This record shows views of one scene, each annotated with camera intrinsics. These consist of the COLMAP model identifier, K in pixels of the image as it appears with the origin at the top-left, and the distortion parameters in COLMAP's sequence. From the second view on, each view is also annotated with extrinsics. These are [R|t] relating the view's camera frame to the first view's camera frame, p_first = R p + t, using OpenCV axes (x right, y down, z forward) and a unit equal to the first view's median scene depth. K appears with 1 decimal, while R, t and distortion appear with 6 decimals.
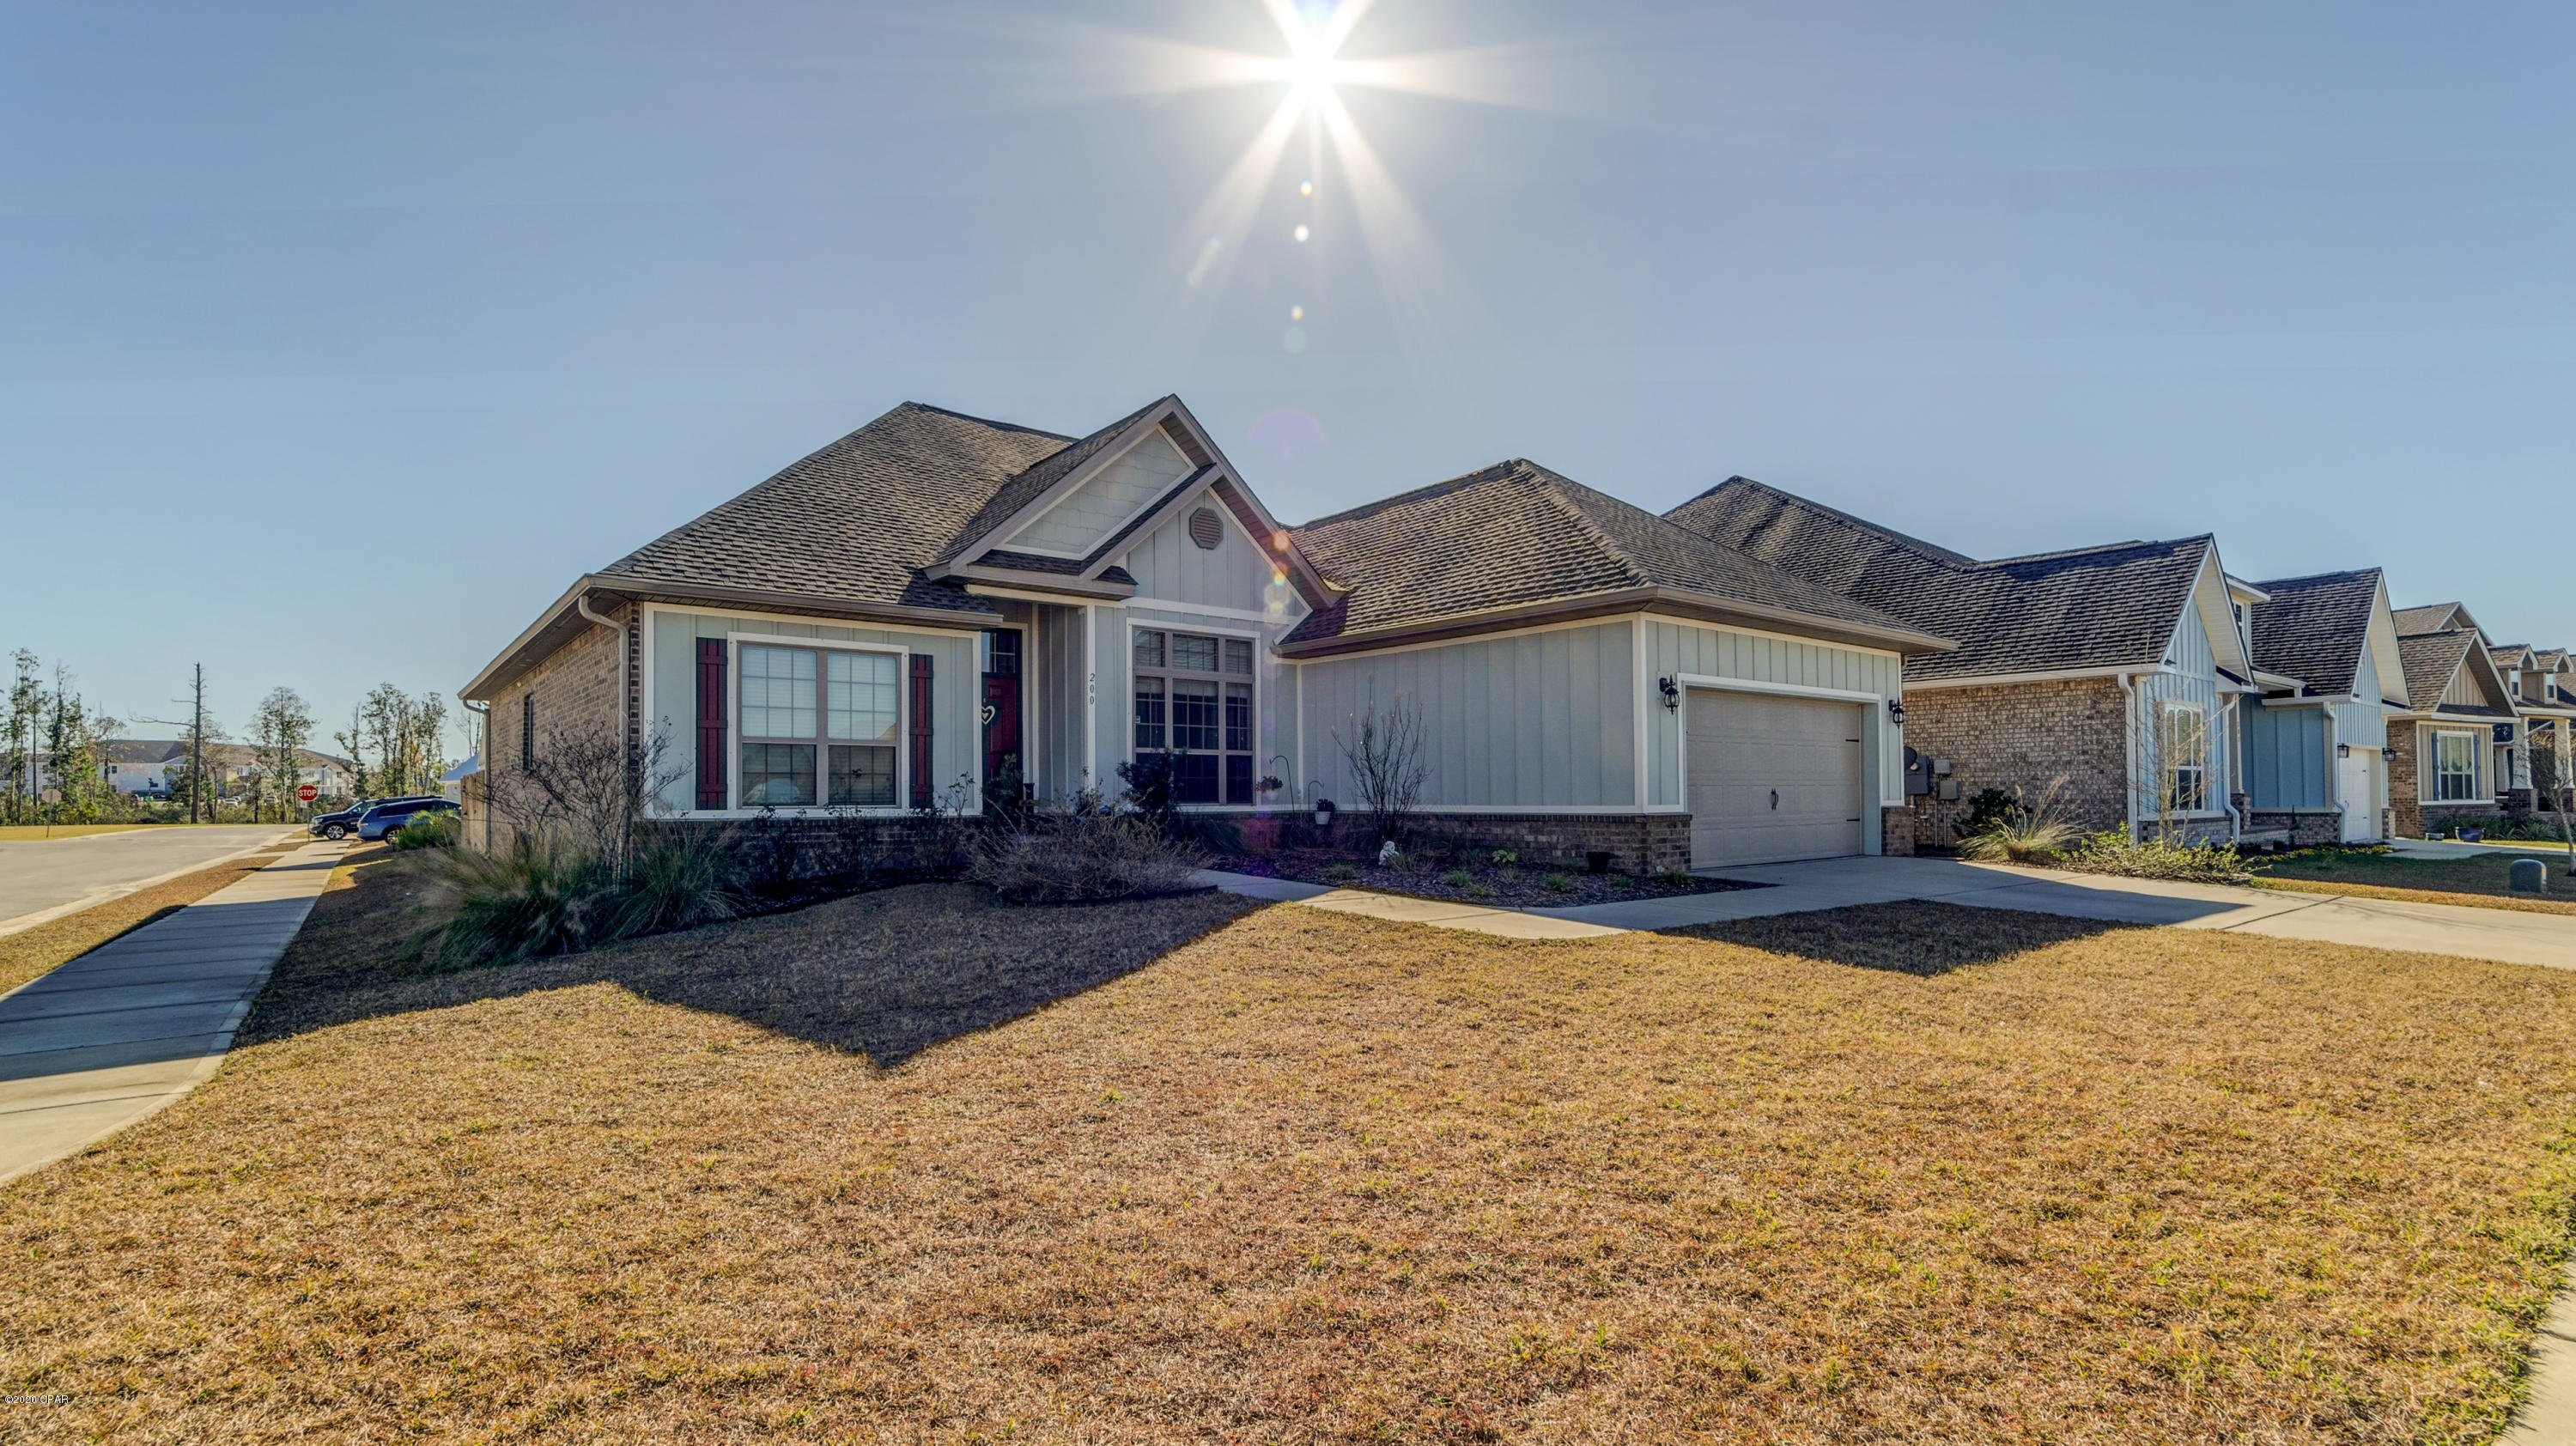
lens RADIAL K [[1152.3, 0, 1305.8], [0, 1152.3, 768.5], [0, 0, 1]] dist [-0.002712, 0.002750]
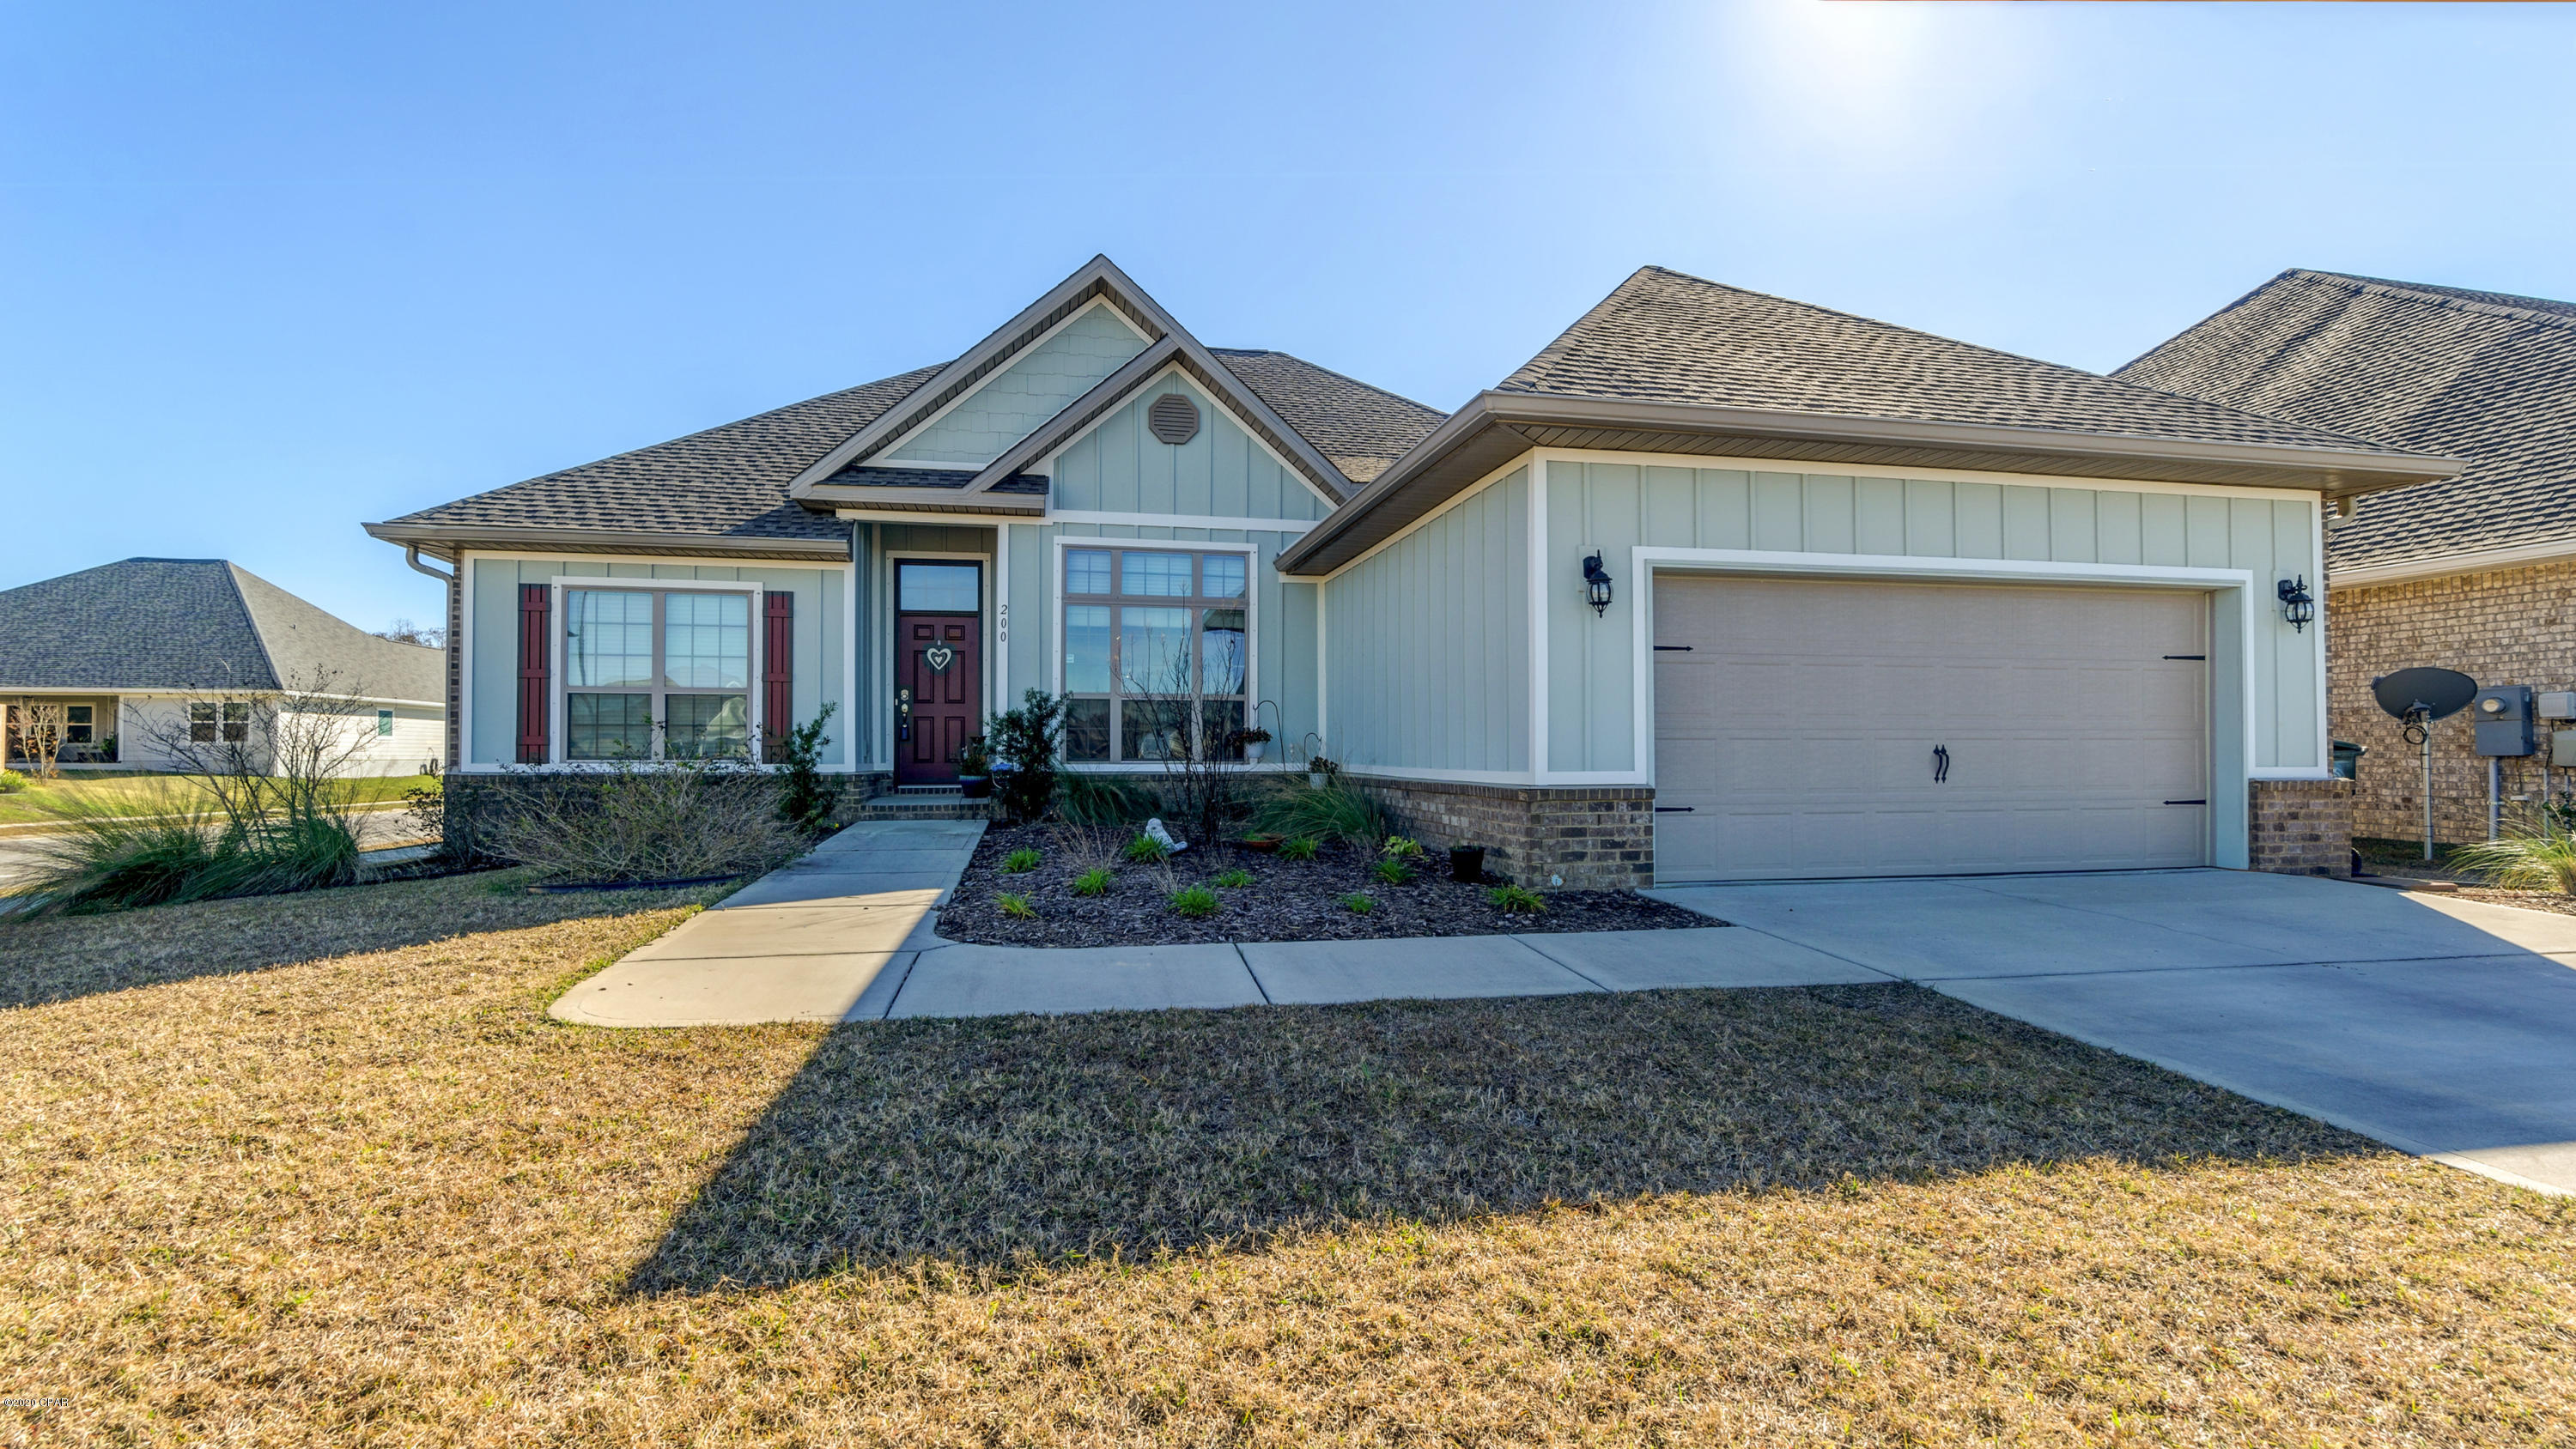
lens RADIAL K [[1152.1, 0, 1285.3], [0, 1152.1, 734.8], [0, 0, 1]] dist [-0.002712, 0.002750]
pose [[0.888629, -0.000963, -0.458625, 0.415441], [0.005395, 0.999951, 0.008353, 0.006700], [0.458594, -0.009897, 0.888591, 0.379800]]
